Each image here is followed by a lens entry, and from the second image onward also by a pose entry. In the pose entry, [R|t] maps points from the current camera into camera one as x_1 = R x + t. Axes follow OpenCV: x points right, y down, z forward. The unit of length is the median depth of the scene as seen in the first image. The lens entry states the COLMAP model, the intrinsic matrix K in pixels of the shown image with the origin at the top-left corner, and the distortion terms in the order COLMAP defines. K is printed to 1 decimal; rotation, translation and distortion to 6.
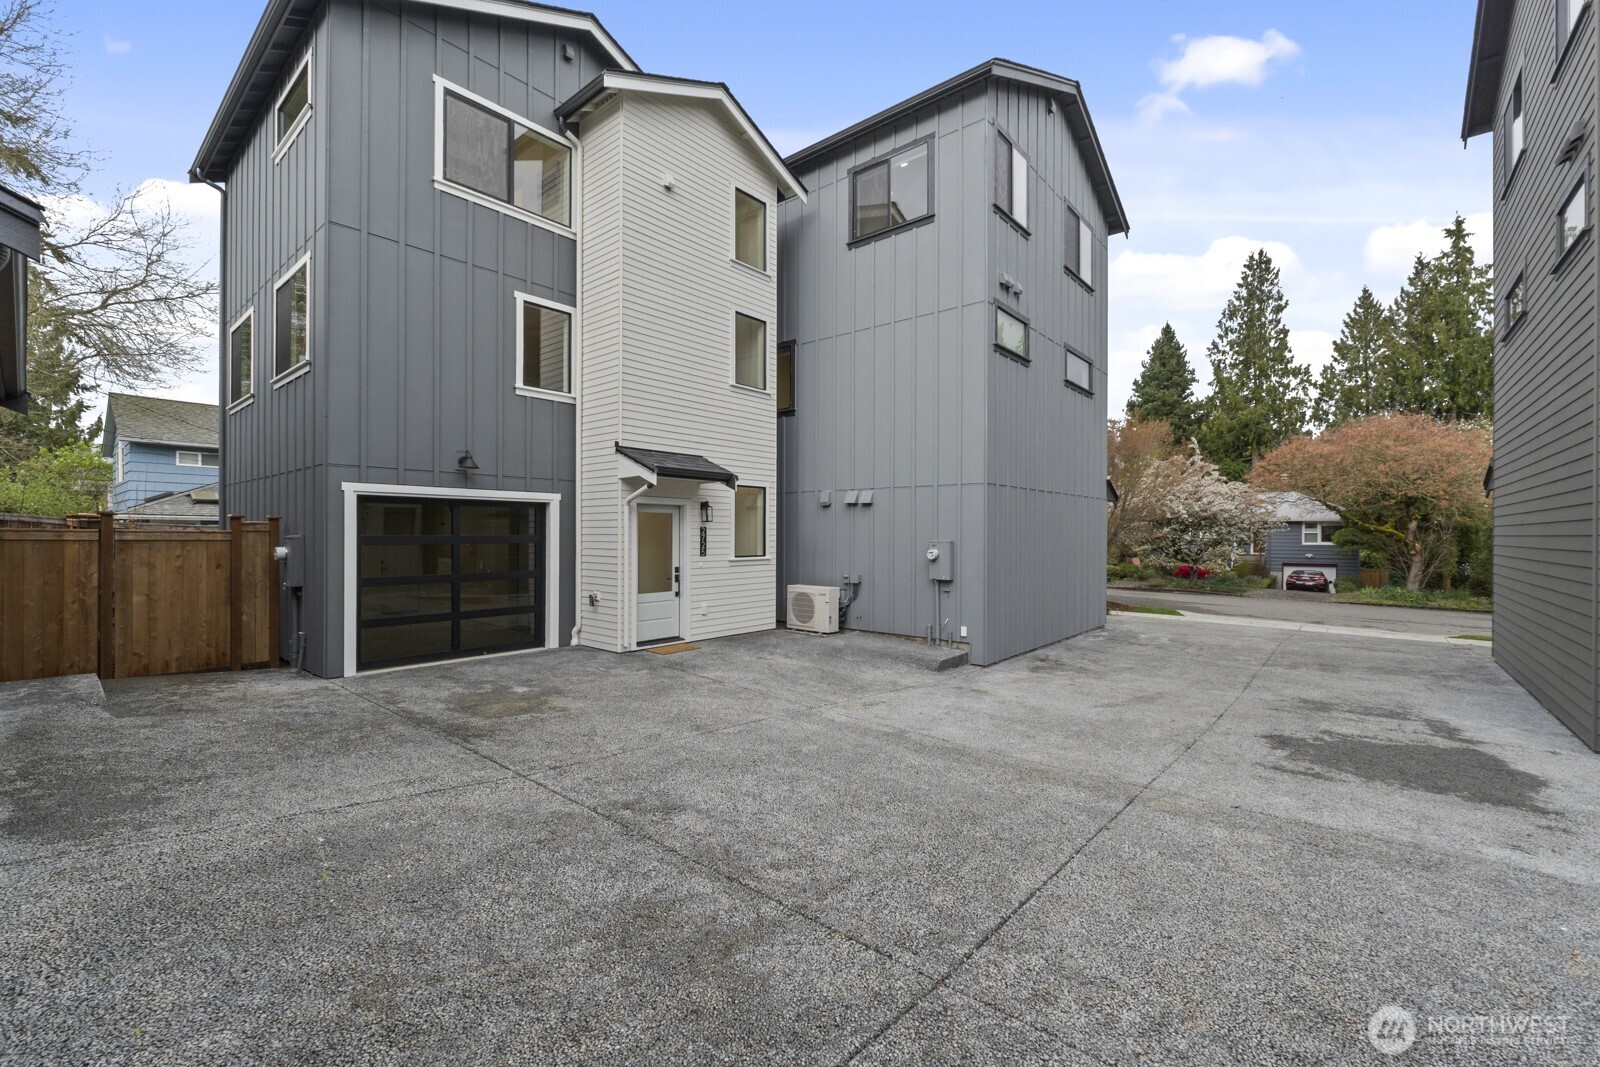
lens RADIAL K [[668.1, 0, 794.8], [0, 668.1, 536.5], [0, 0, 1]] dist [-0.007187, -0.001565]
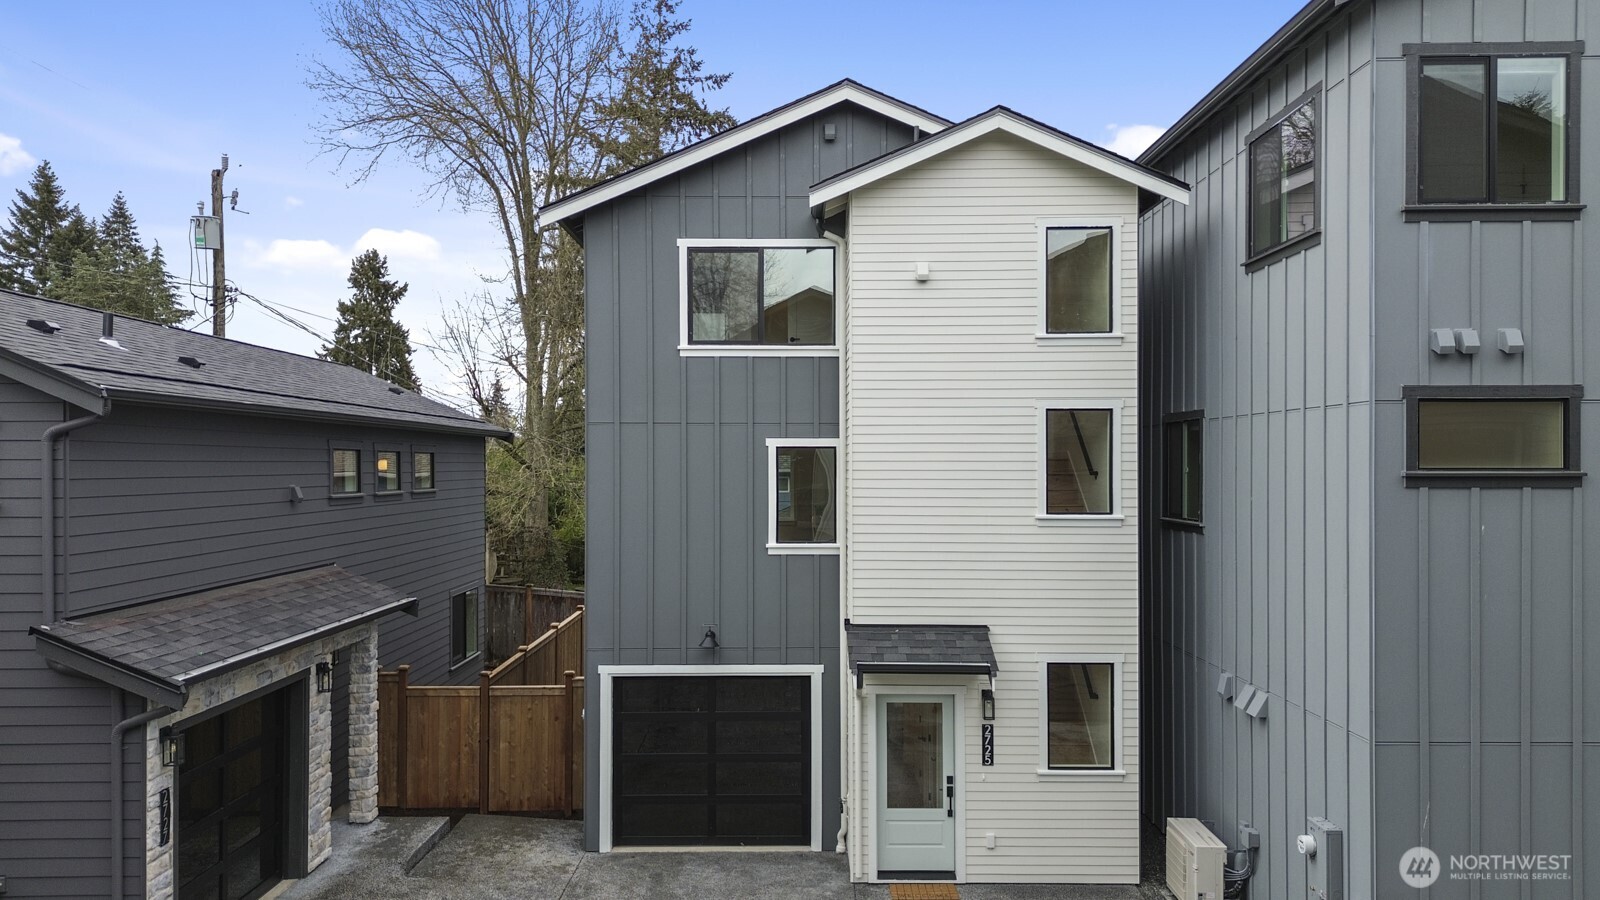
lens RADIAL K [[1143.7, 0, 794.5], [0, 1143.7, 469.6], [0, 0, 1]] dist [0.074870, -0.066788]
pose [[0.645614, -0.002680, -0.763659, 0.715510], [0.000718, 0.999996, -0.002902, -0.302419], [0.763663, 0.001325, 0.645613, 0.043451]]
